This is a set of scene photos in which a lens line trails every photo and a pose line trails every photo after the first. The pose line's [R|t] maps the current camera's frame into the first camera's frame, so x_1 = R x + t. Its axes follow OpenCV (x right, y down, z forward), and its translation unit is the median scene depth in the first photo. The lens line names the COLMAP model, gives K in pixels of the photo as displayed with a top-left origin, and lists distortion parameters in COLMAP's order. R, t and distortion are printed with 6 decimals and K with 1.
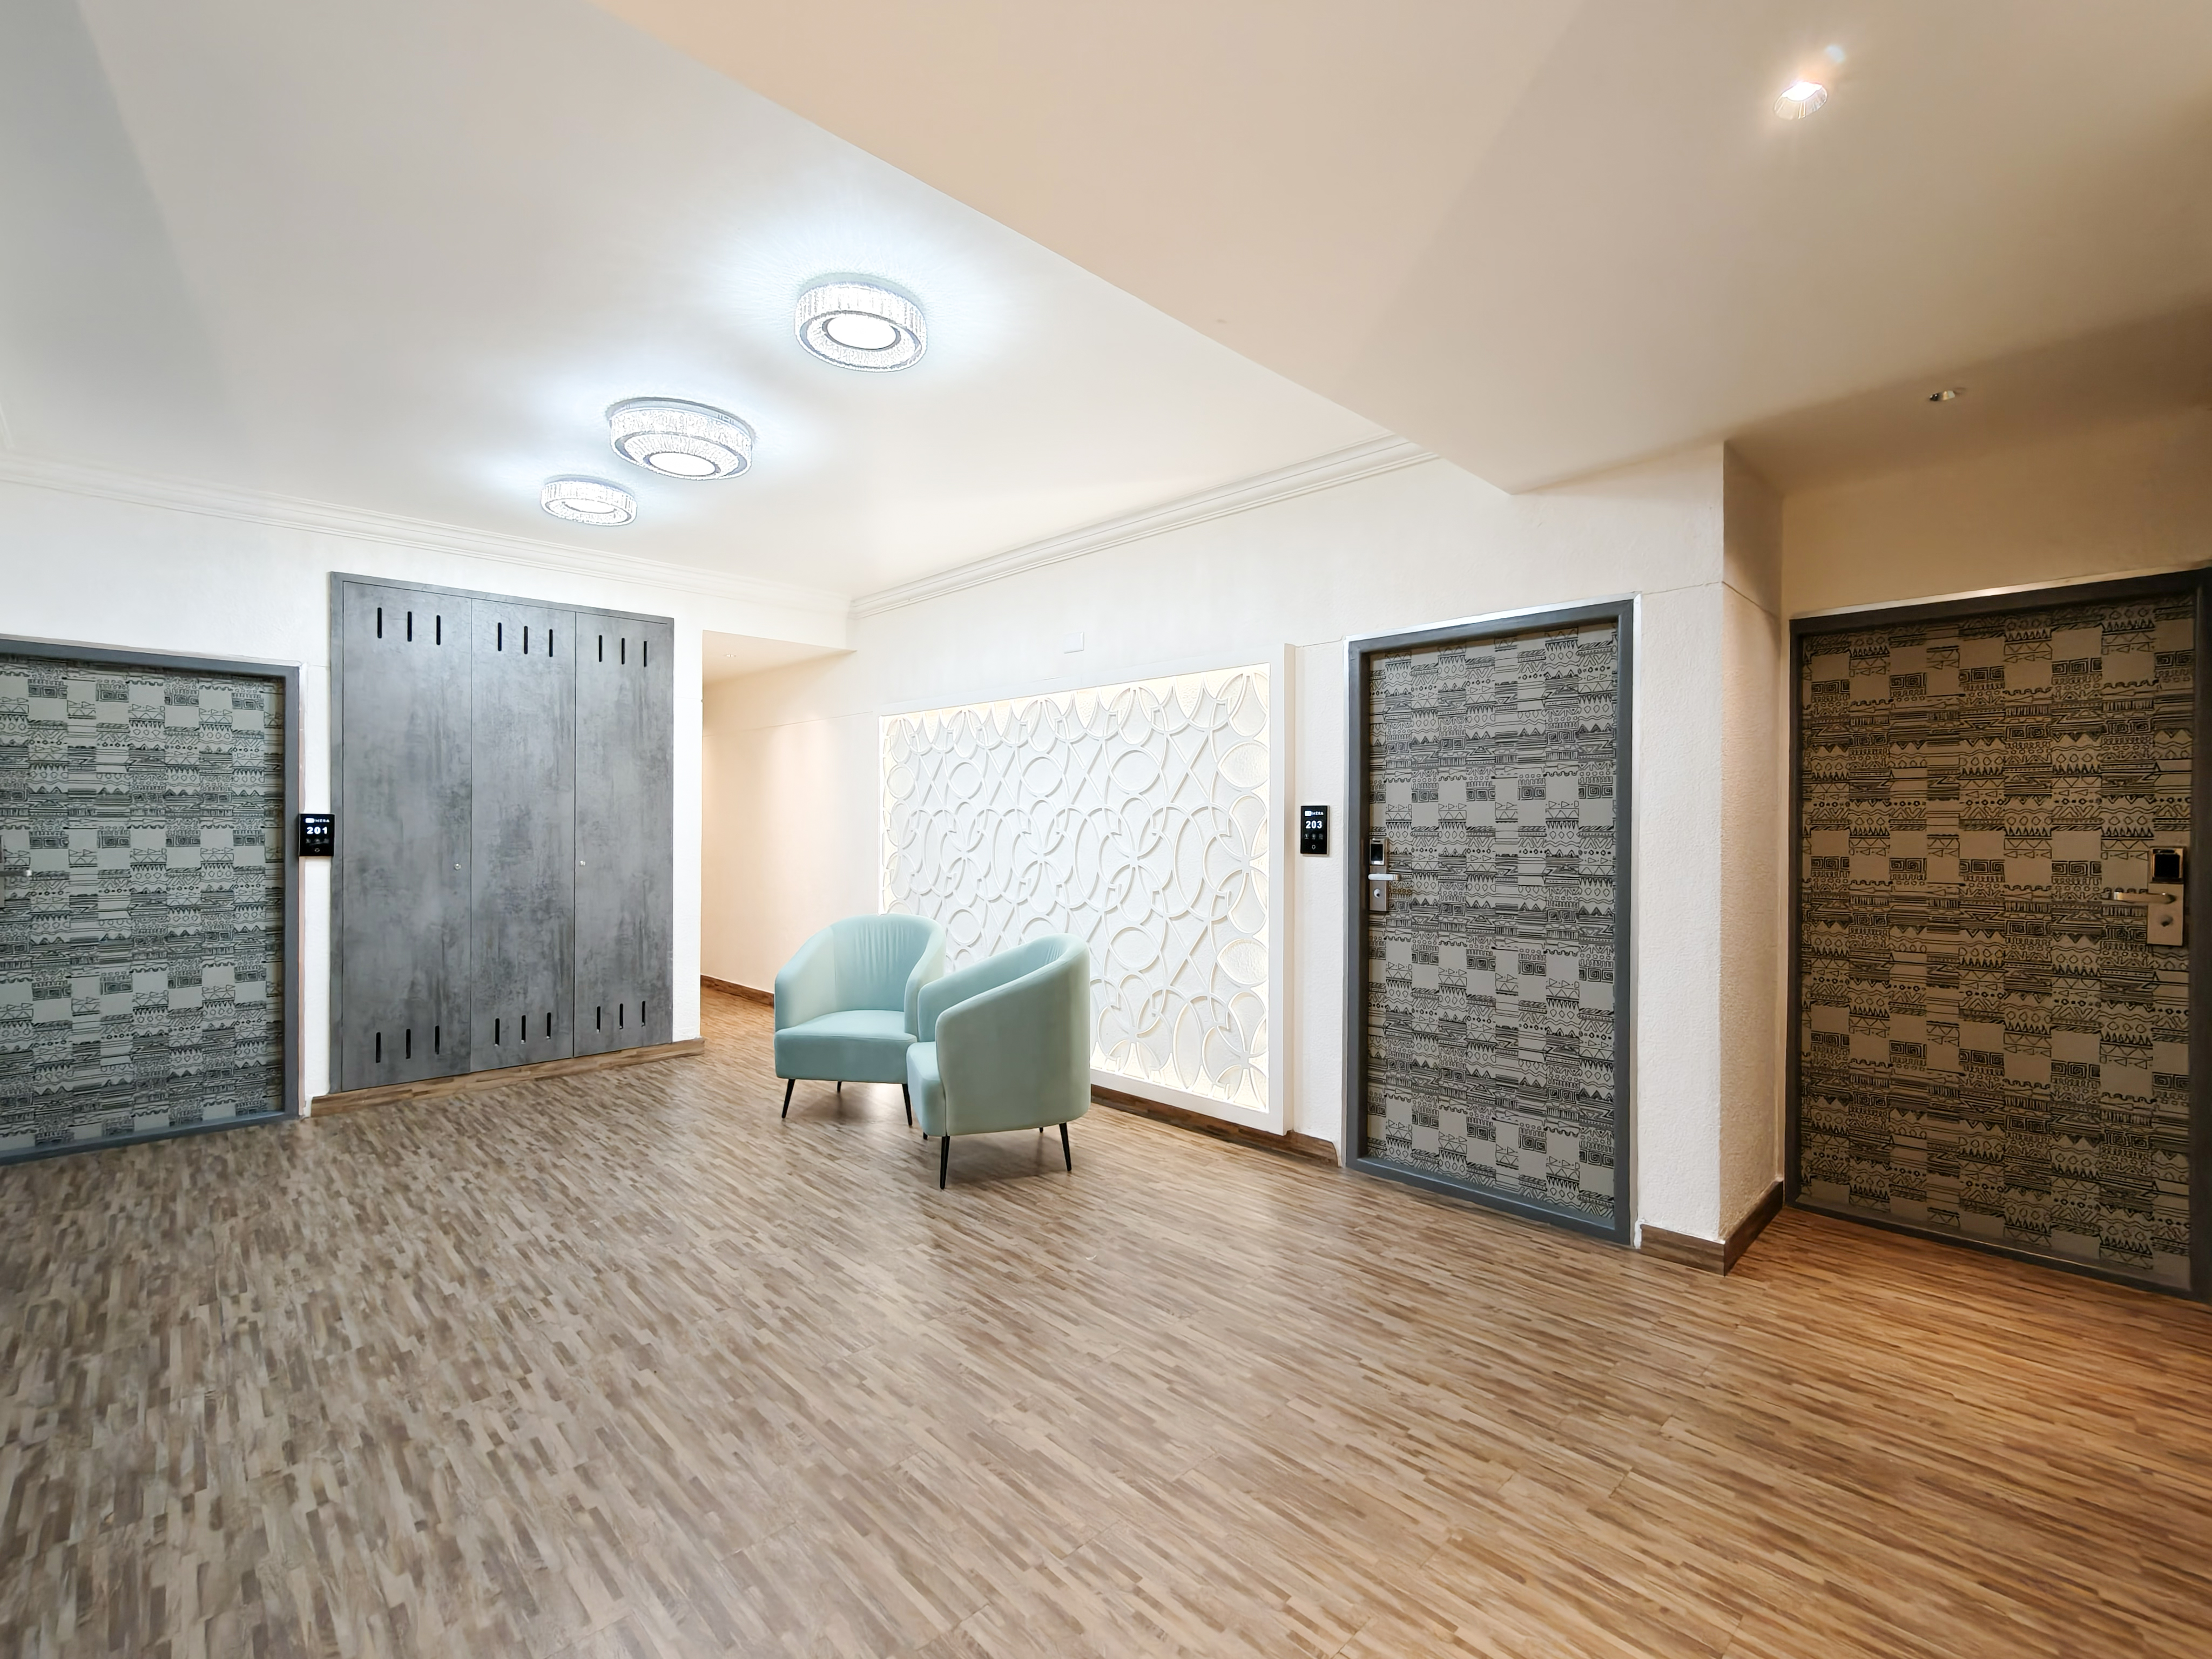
lens RADIAL K [[994.1, 0, 1124.4], [0, 994.1, 831.5], [0, 0, 1]] dist [0.003591, 0.000427]
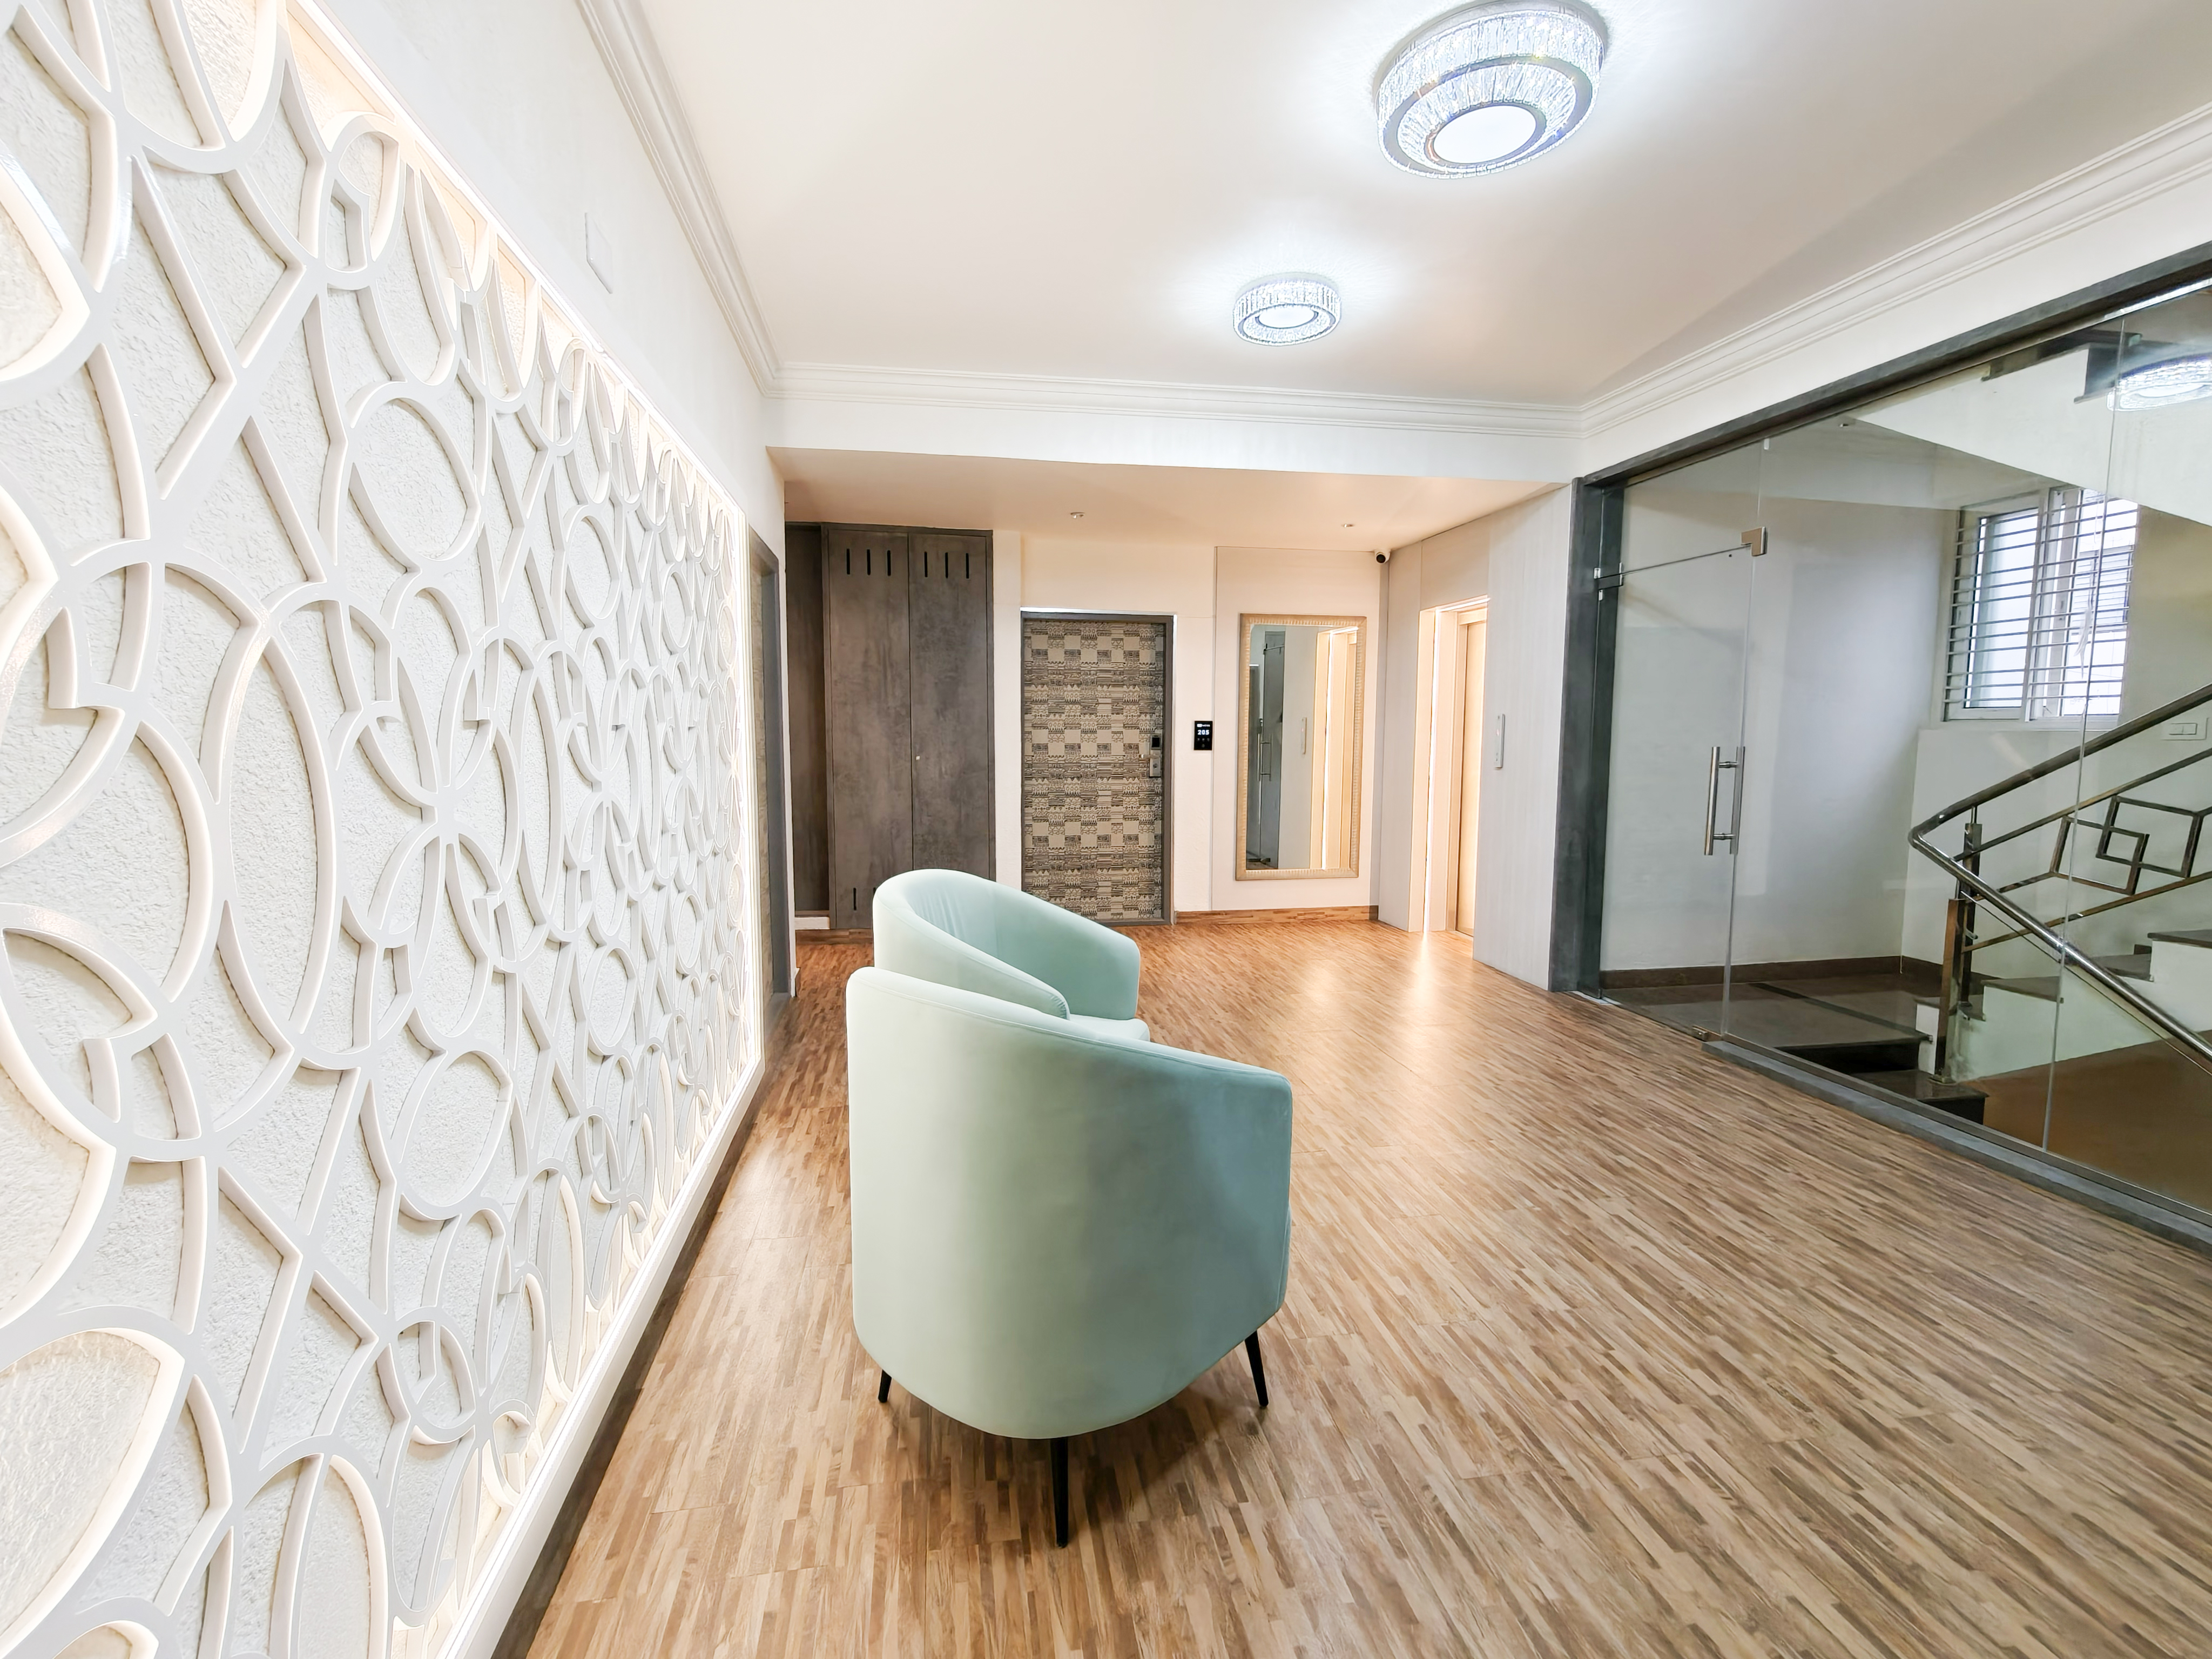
lens RADIAL K [[979.2, 0, 1077.4], [0, 979.2, 832.9], [0, 0, 1]] dist [0.002282, 0.000100]
pose [[-0.799908, -0.067355, 0.596331, -0.645736], [-0.001293, 0.993873, 0.110522, -0.000925], [-0.600122, 0.087637, -0.795094, 1.714660]]
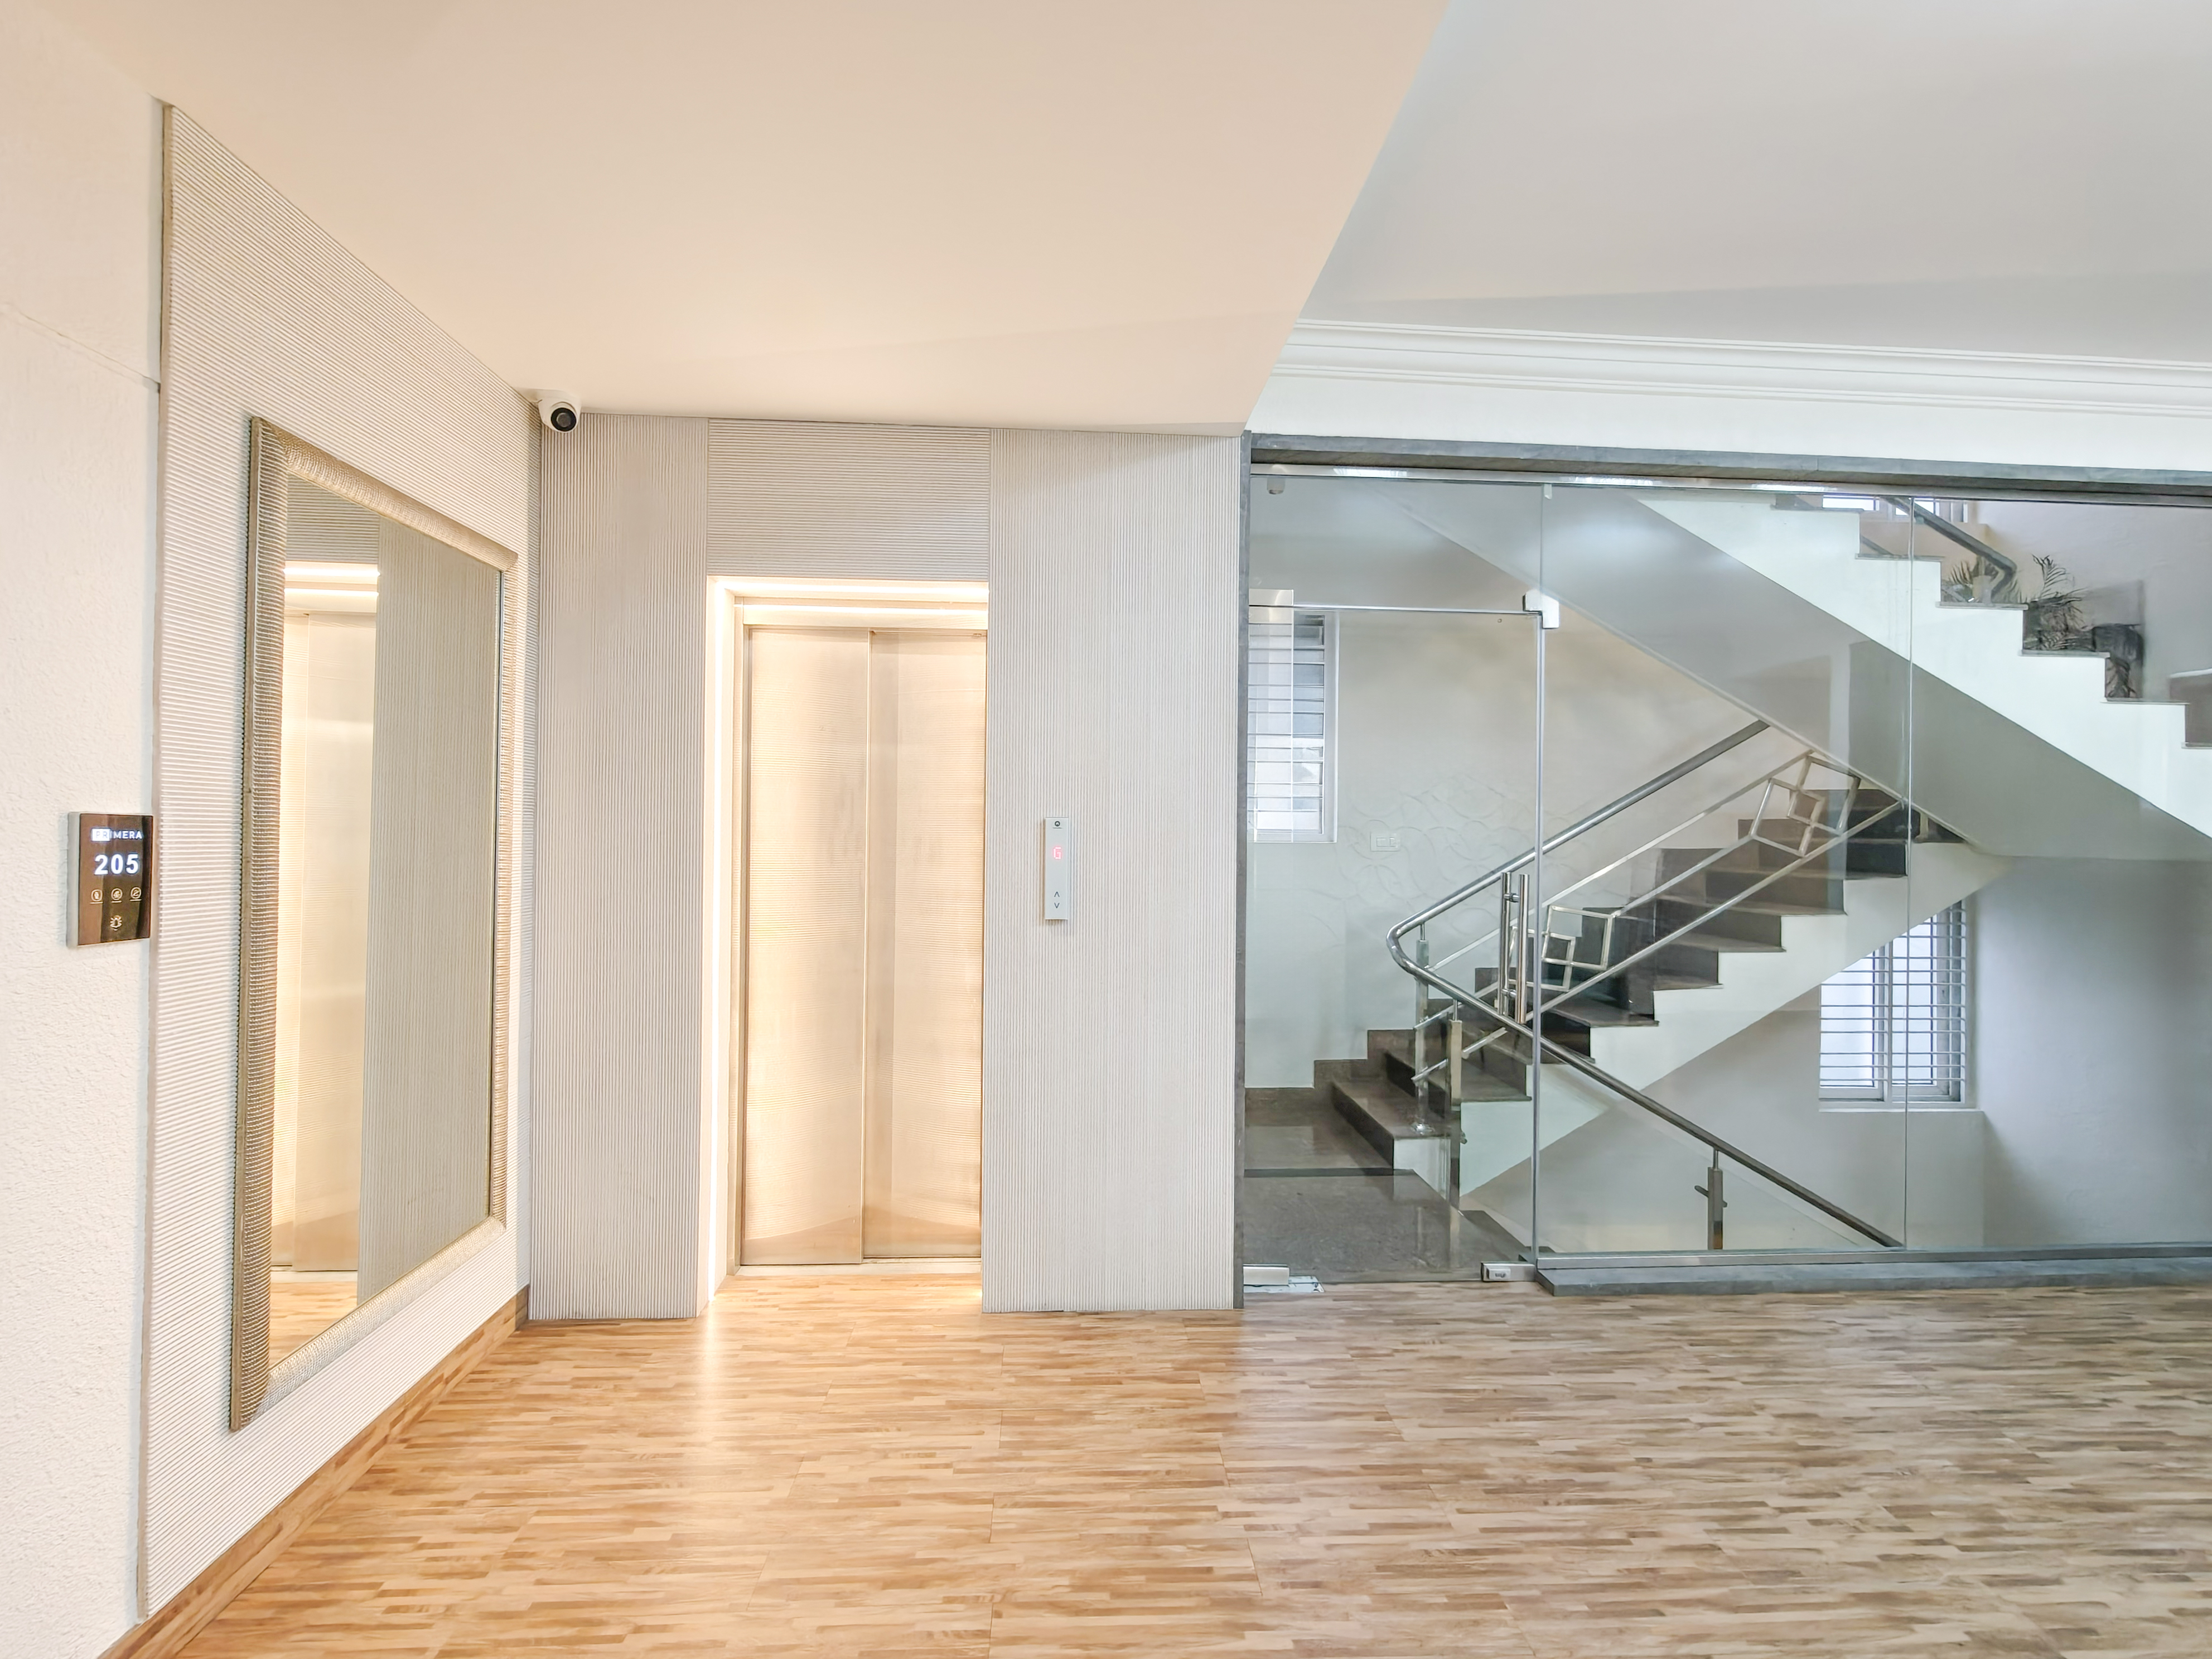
lens RADIAL K [[1038.3, 0, 1094.9], [0, 1038.3, 823.5], [0, 0, 1]] dist [0.001507, -0.000920]
pose [[-0.672200, -0.013884, -0.740239, 0.322280], [-0.017029, 0.999850, -0.003289, -0.008984], [0.740174, 0.010395, -0.672335, 0.706539]]
